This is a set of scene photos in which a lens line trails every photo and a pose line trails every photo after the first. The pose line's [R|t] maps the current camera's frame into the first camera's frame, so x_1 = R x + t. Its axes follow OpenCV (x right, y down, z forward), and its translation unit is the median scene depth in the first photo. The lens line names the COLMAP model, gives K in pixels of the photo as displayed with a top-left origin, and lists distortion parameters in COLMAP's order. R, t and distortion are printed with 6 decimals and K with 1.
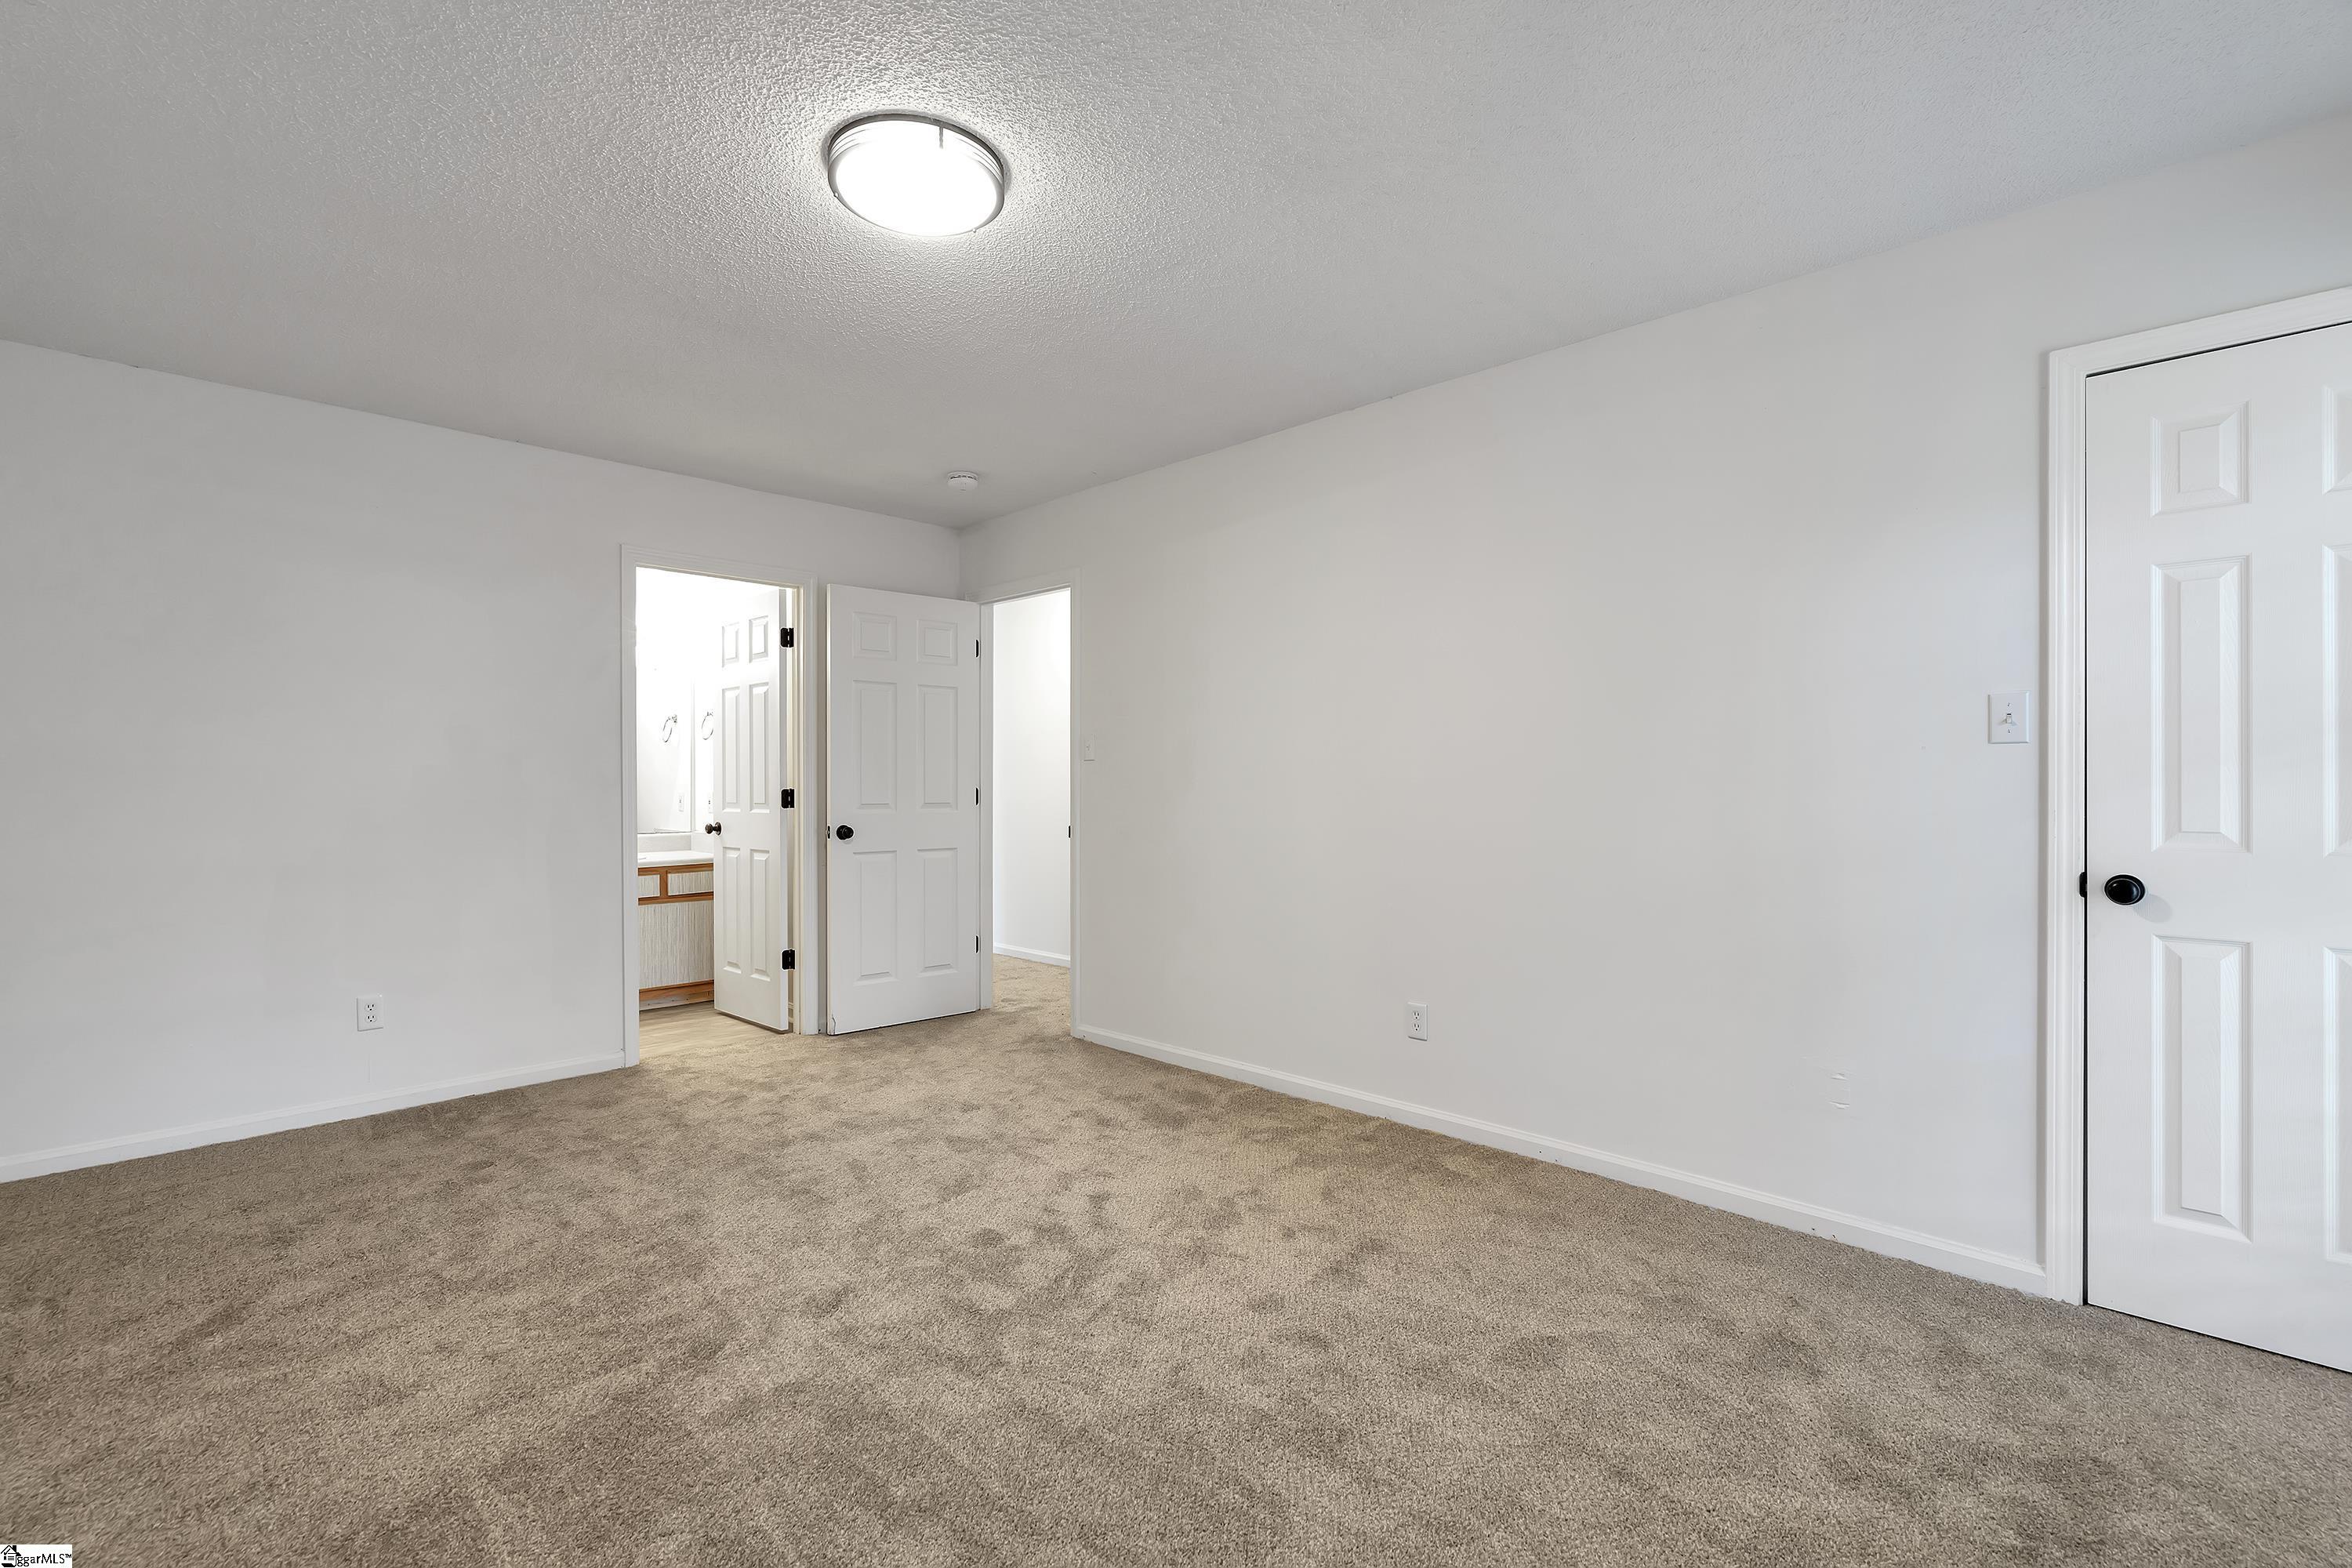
lens RADIAL K [[1058.2, 0, 1179.1], [0, 1058.2, 787.7], [0, 0, 1]] dist [-0.003130, 0.000455]
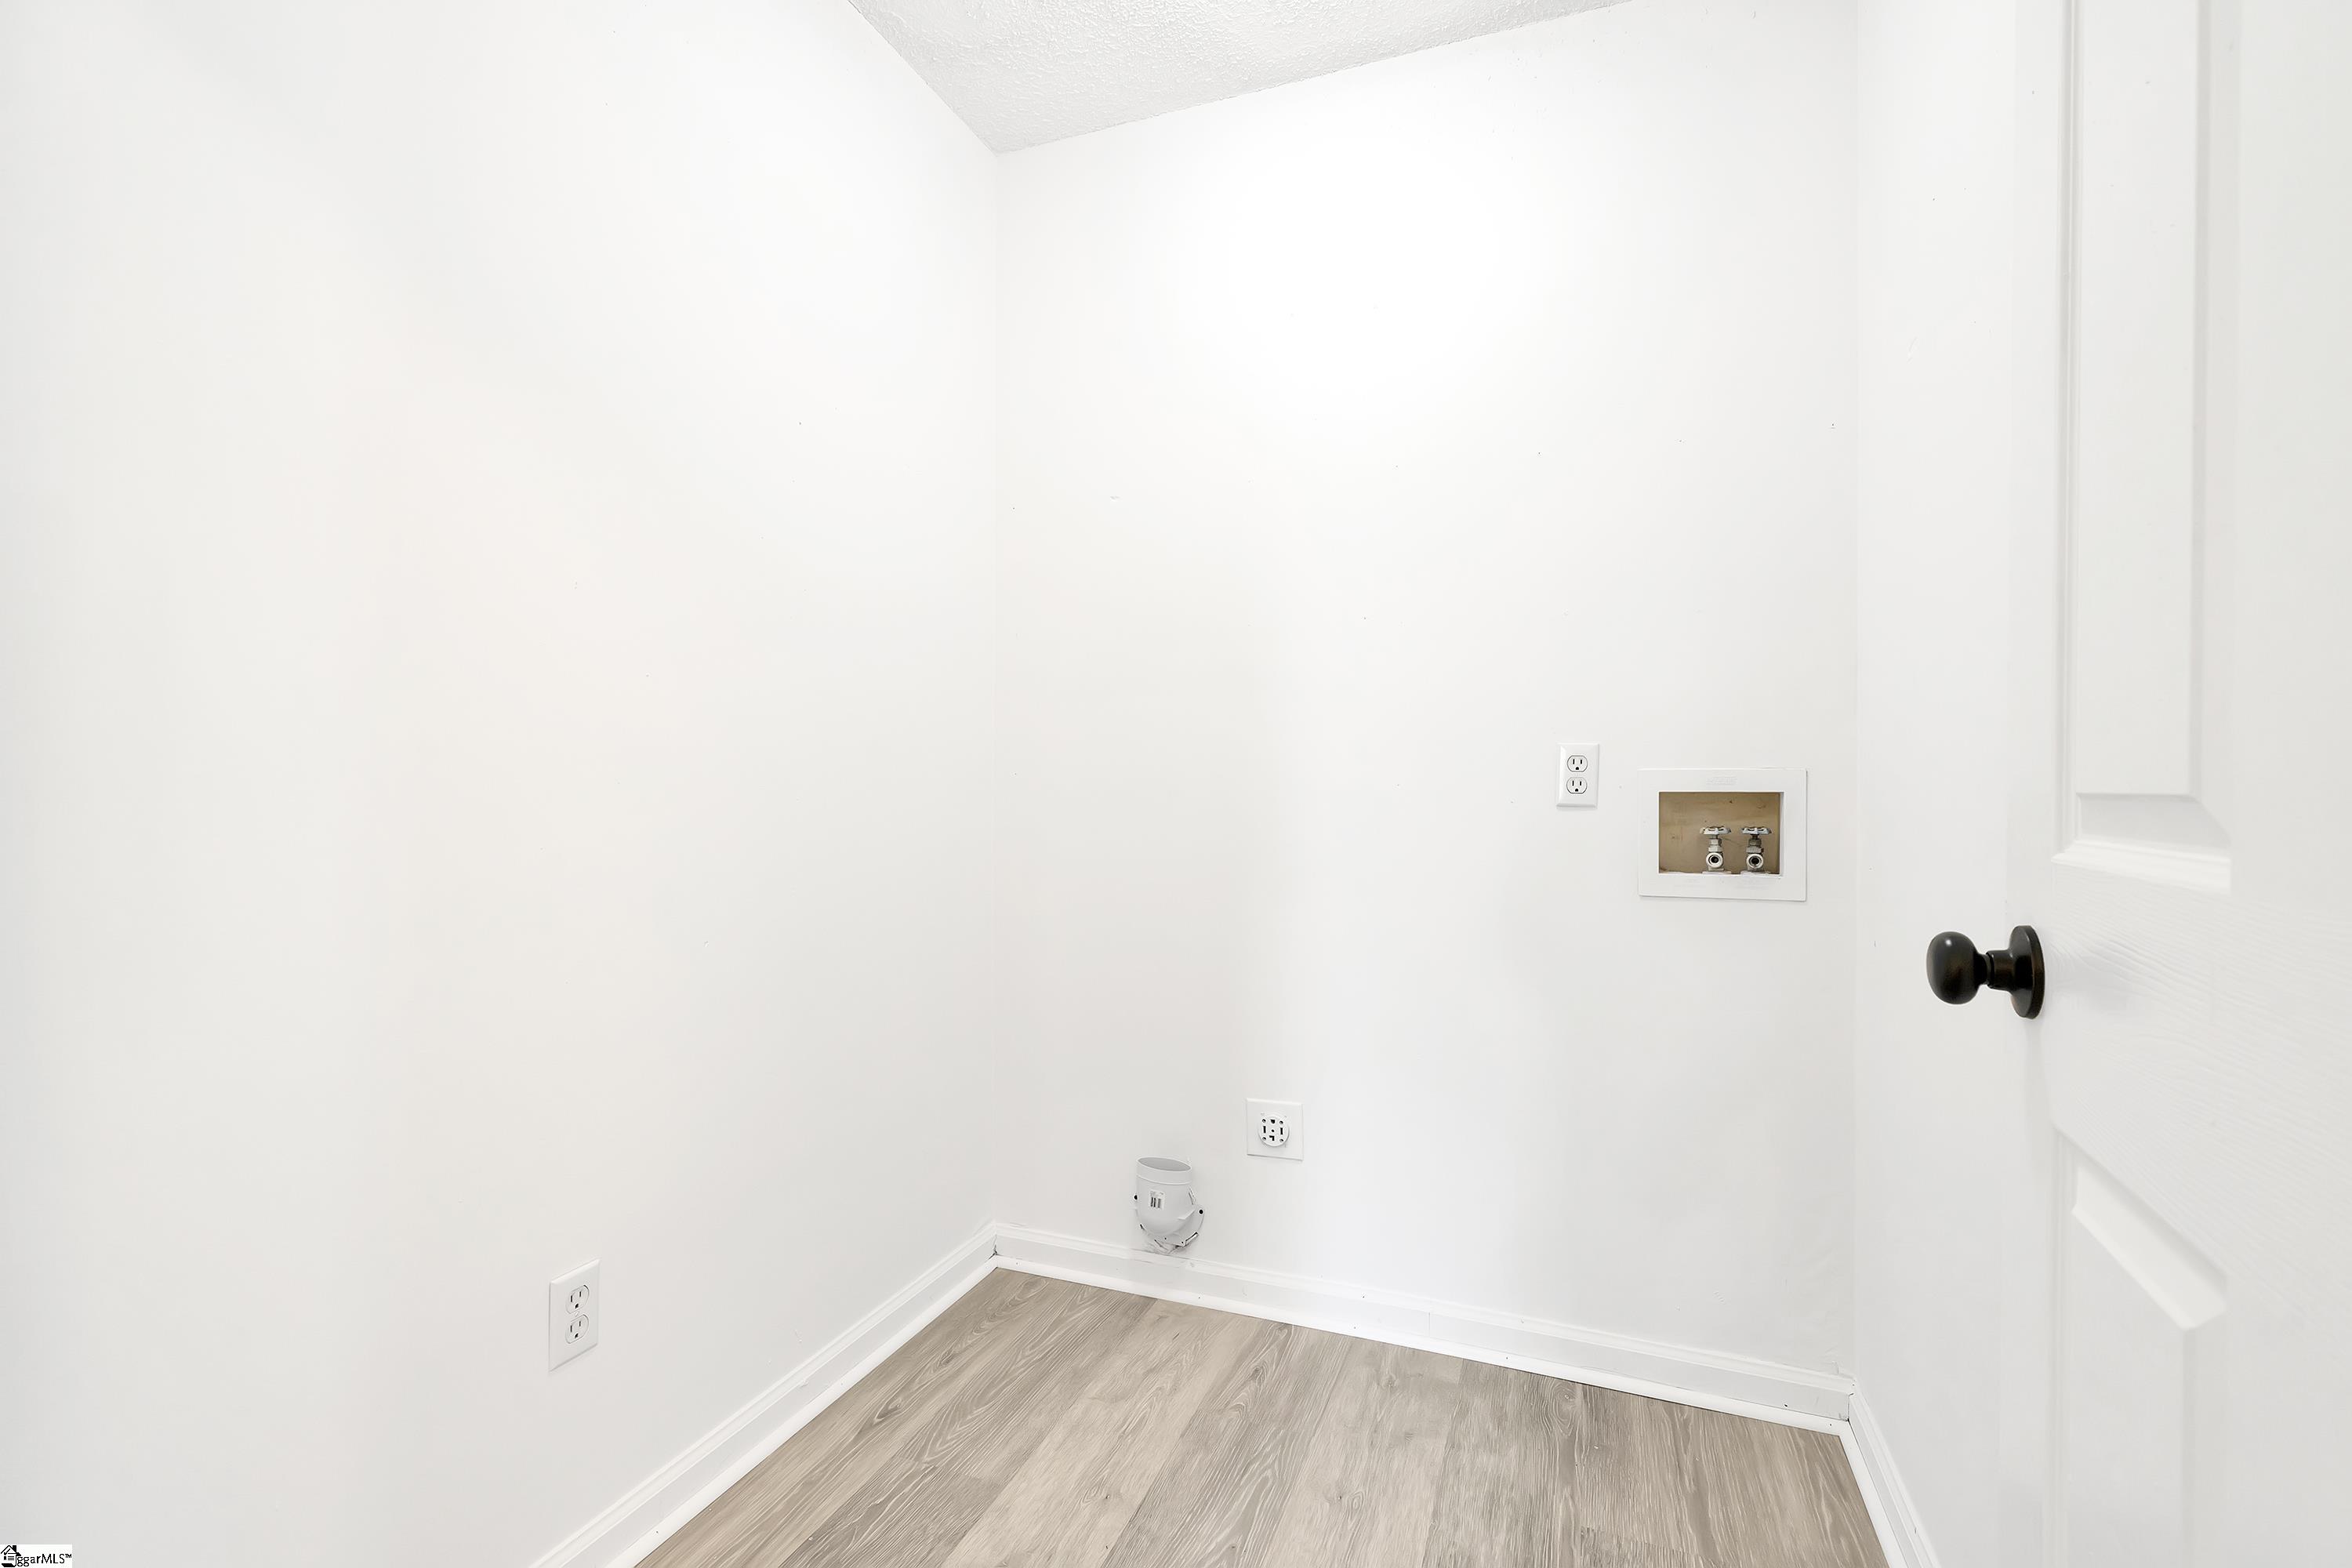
lens RADIAL K [[1058.2, 0, 1177.2], [0, 1058.2, 782.3], [0, 0, 1]] dist [-0.003130, 0.000455]
pose [[0.419728, 0.004844, -0.907637, -0.351139], [-0.000996, 0.999988, 0.004876, 0.011278], [0.907650, -0.001143, 0.419727, 0.829808]]
